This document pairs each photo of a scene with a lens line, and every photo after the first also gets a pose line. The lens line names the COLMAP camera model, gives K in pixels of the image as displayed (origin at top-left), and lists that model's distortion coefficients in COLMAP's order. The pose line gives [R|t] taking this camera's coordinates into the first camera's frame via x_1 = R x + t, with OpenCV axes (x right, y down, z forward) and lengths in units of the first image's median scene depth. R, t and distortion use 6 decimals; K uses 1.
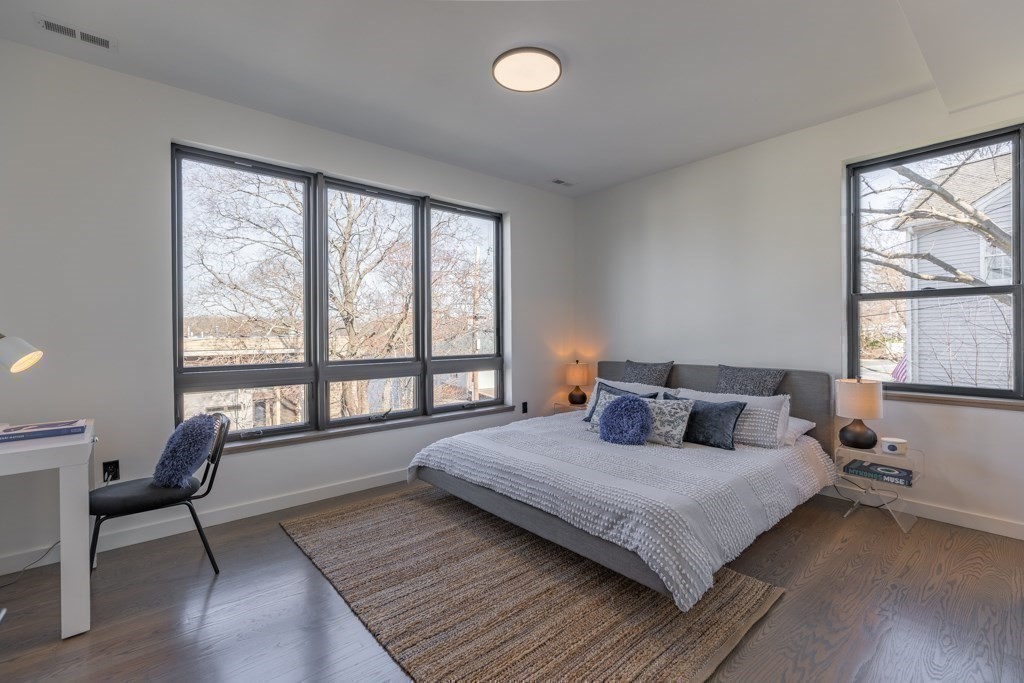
lens RADIAL K [[462.0, 0, 508.1], [0, 462.0, 337.3], [0, 0, 1]] dist [0.002893, -0.000221]
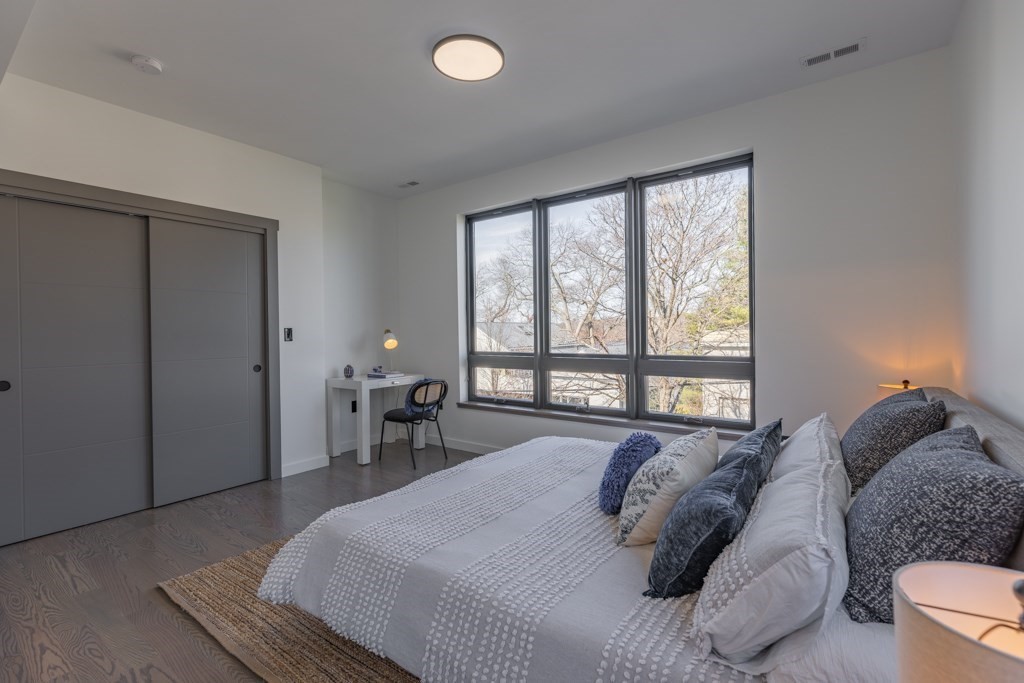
lens RADIAL K [[462.0, 0, 508.0], [0, 462.0, 338.9], [0, 0, 1]] dist [0.002893, -0.000221]
pose [[0.205312, 0.018558, -0.978521, 0.687963], [0.005249, 0.999785, 0.020063, -0.008793], [0.978682, -0.009256, 0.205171, 0.592196]]
